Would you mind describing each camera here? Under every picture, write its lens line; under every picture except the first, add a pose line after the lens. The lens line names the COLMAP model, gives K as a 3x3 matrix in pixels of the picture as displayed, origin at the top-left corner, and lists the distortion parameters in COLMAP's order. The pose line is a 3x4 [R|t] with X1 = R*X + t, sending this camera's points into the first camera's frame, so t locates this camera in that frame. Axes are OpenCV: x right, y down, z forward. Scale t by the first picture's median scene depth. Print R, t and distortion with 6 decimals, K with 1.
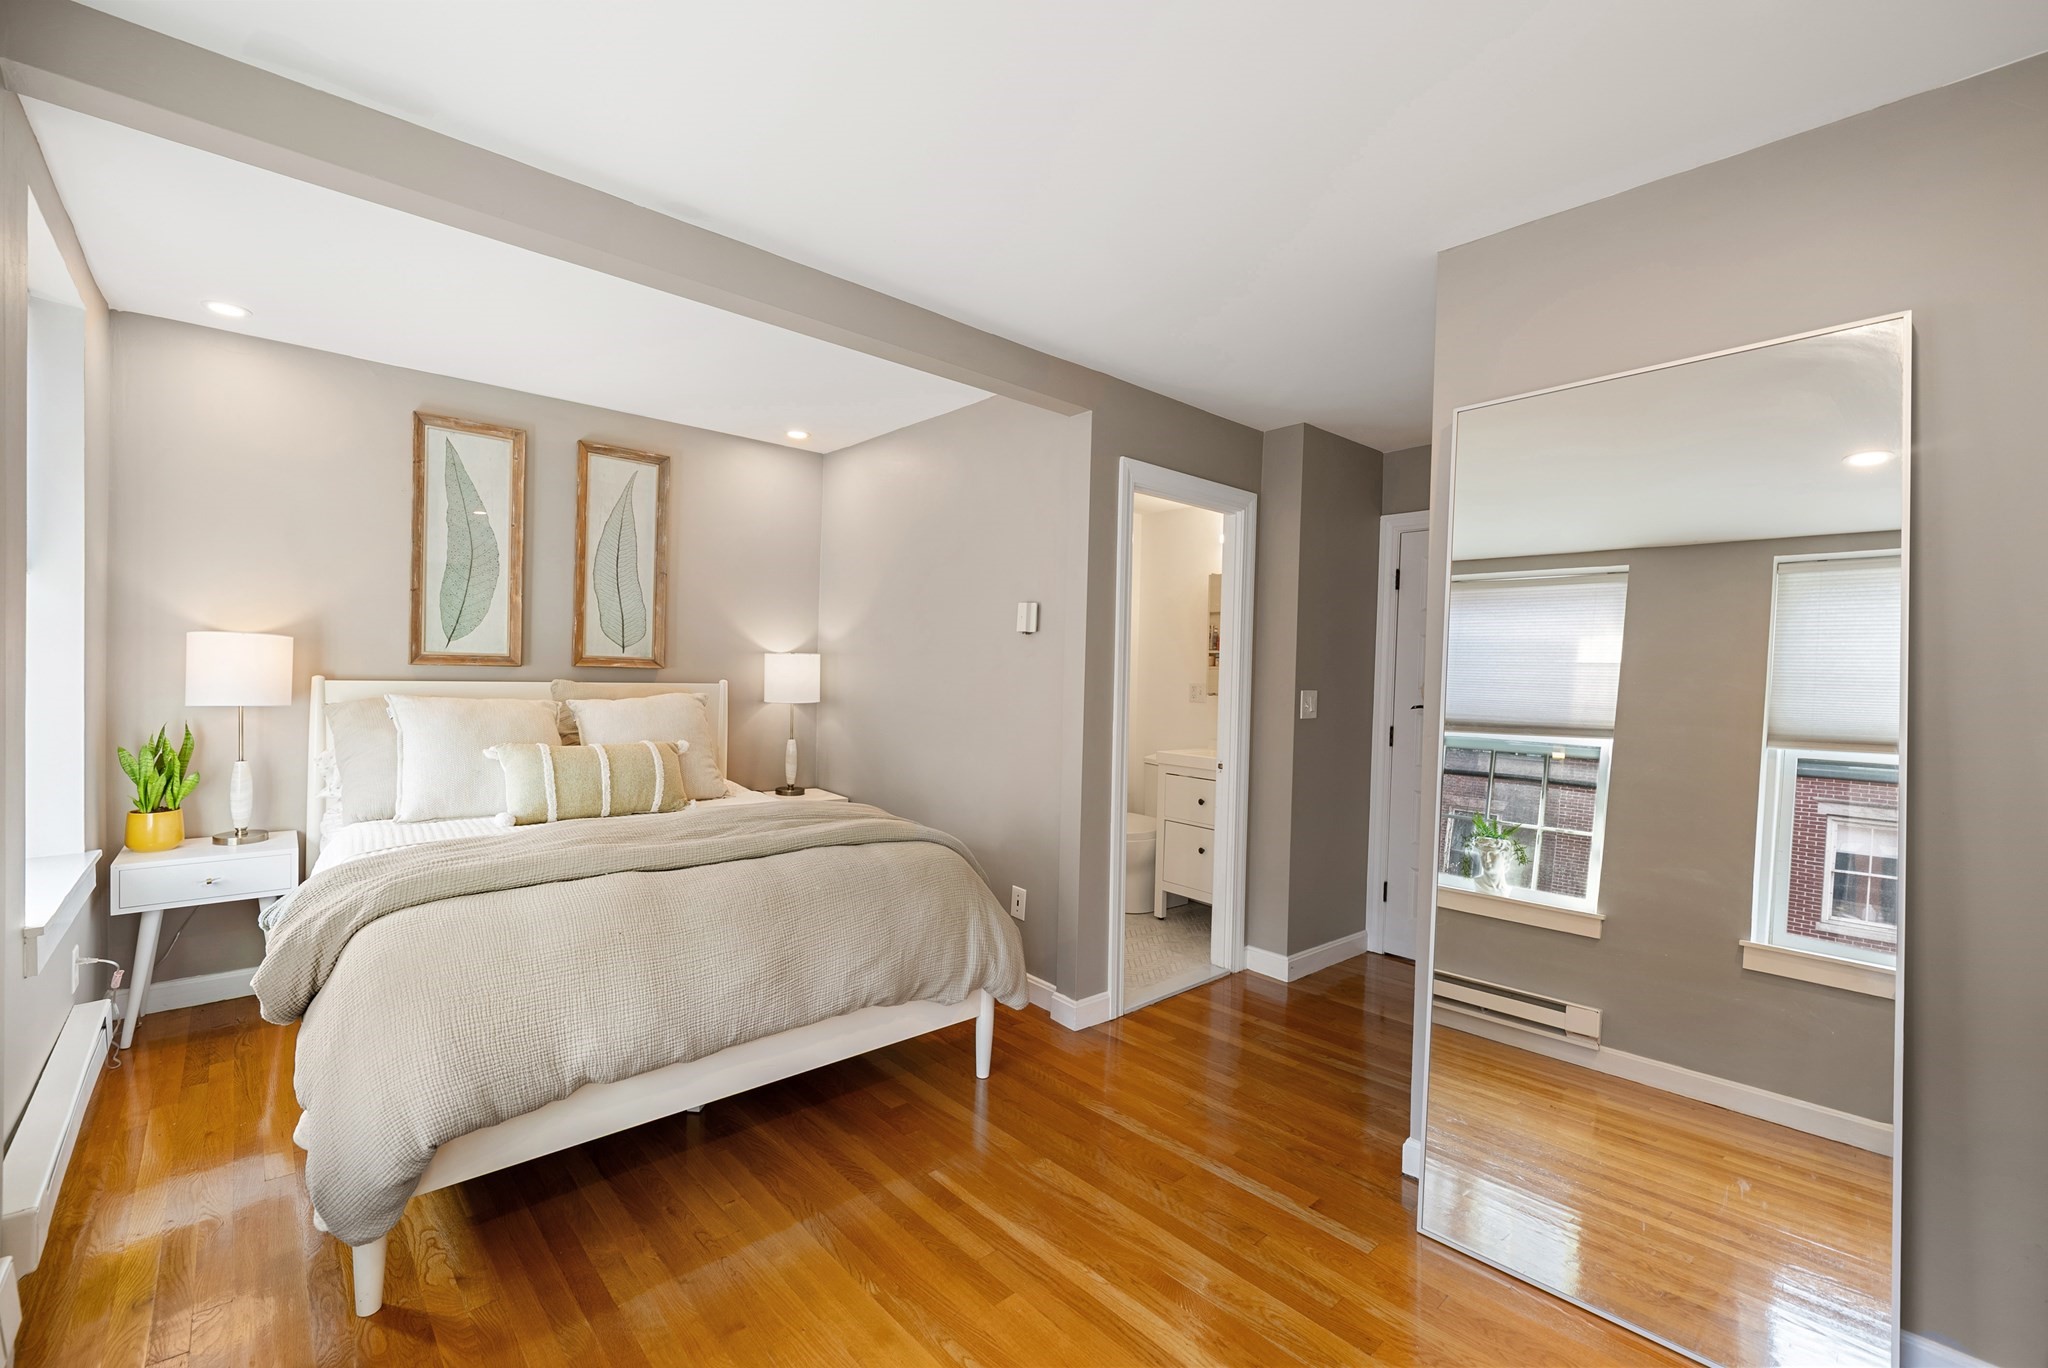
lens RADIAL K [[851.2, 0, 1018.9], [0, 851.2, 675.6], [0, 0, 1]] dist [0.001195, 0.000107]
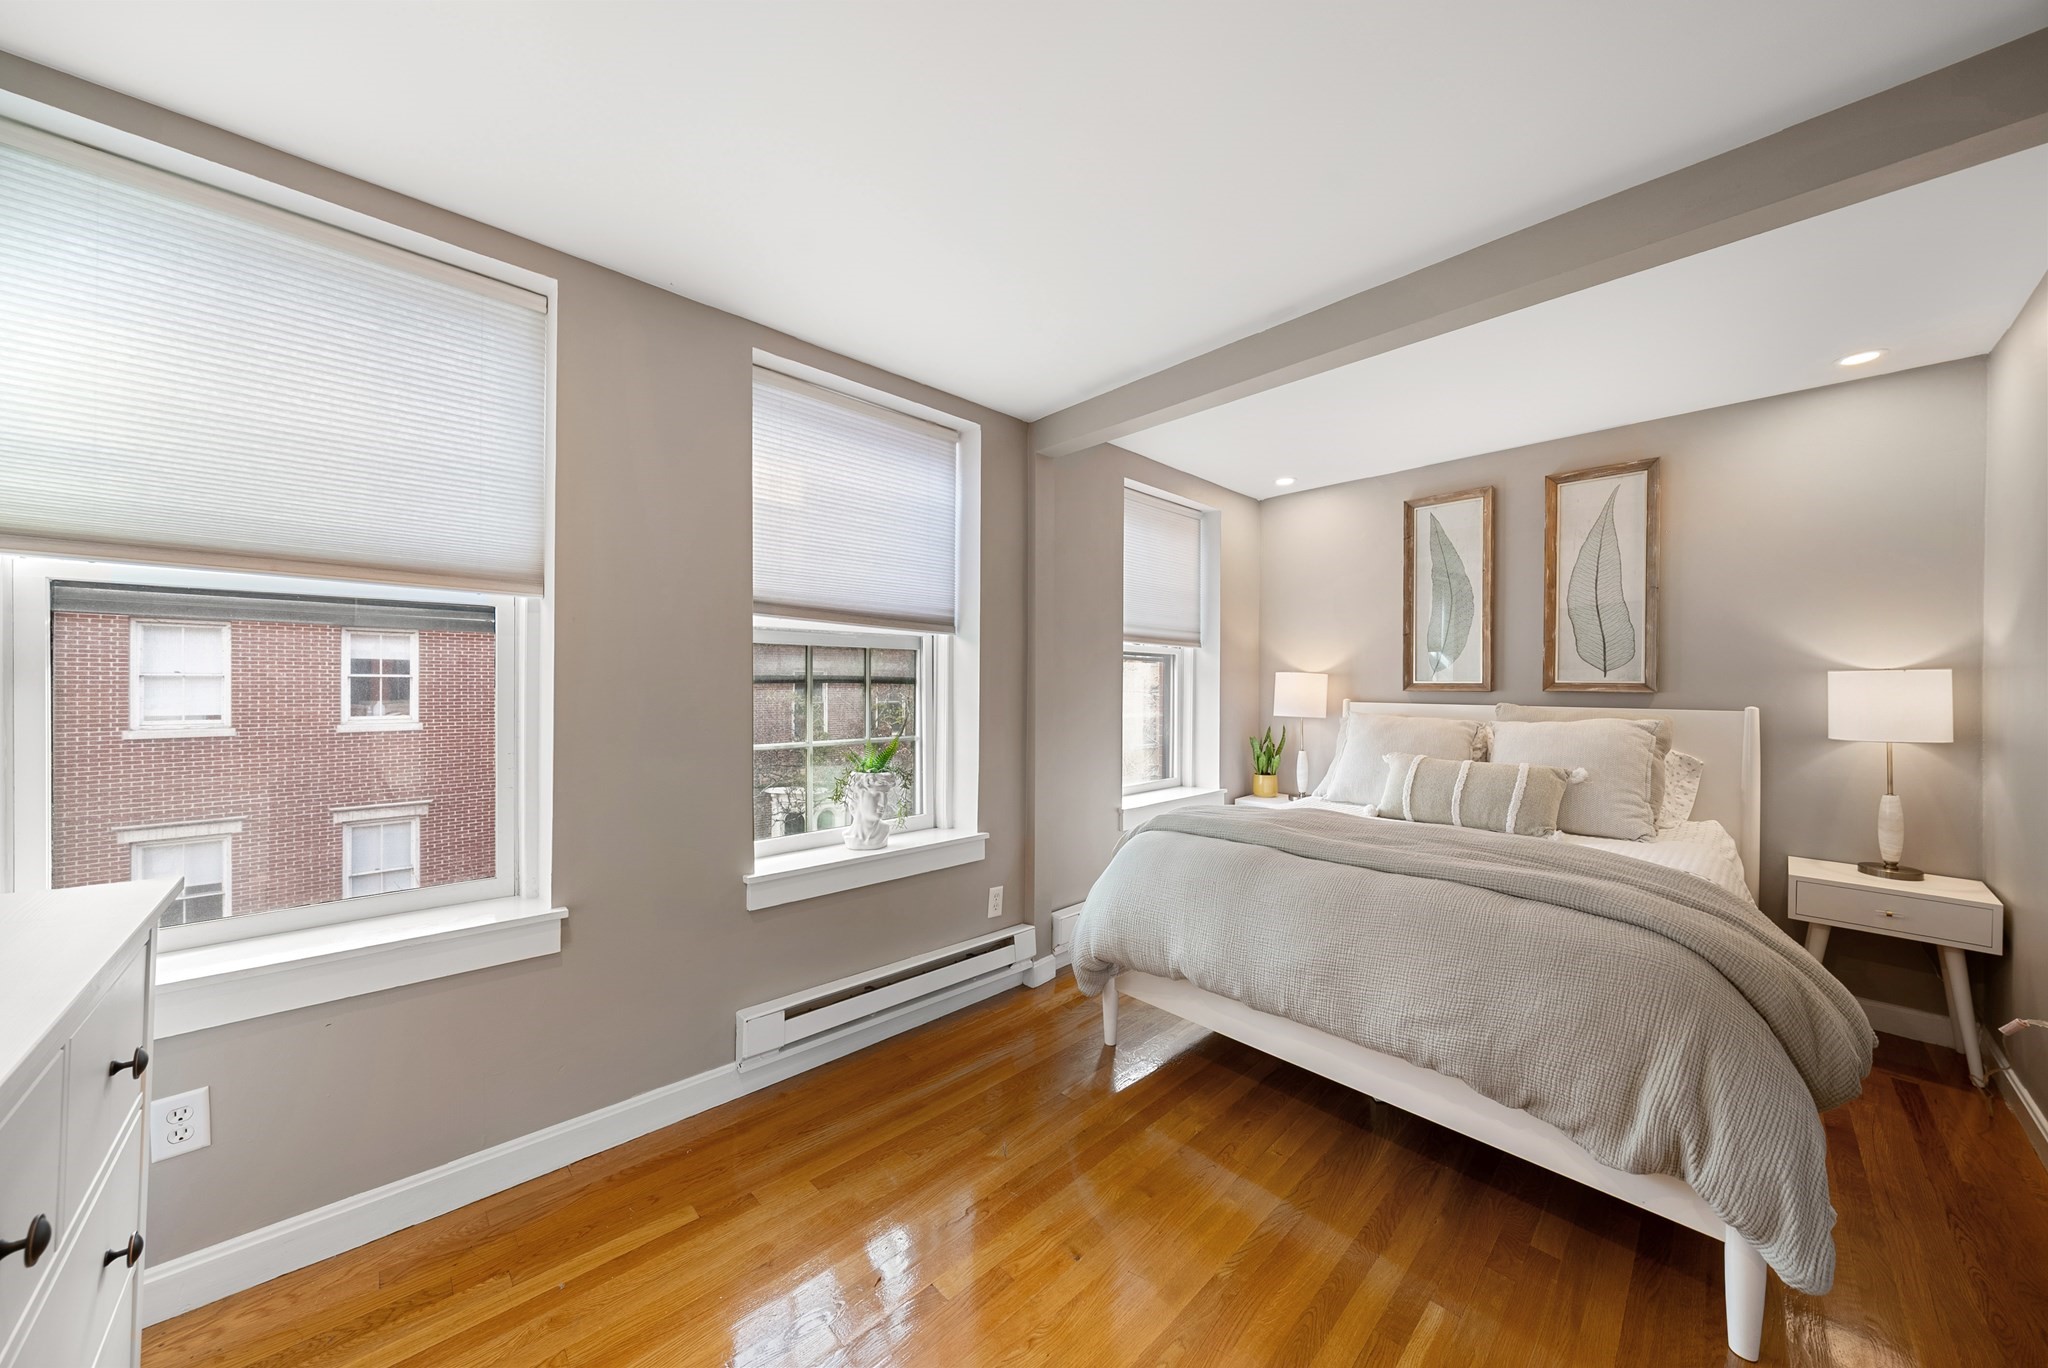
lens RADIAL K [[699.3, 0, 1013.0], [0, 699.3, 685.3], [0, 0, 1]] dist [-0.006431, -0.000167]
pose [[0.019906, -0.021473, -0.999571, 0.343922], [-0.011481, 0.999699, -0.021705, 0.008082], [0.999736, 0.011908, 0.019653, 0.348964]]
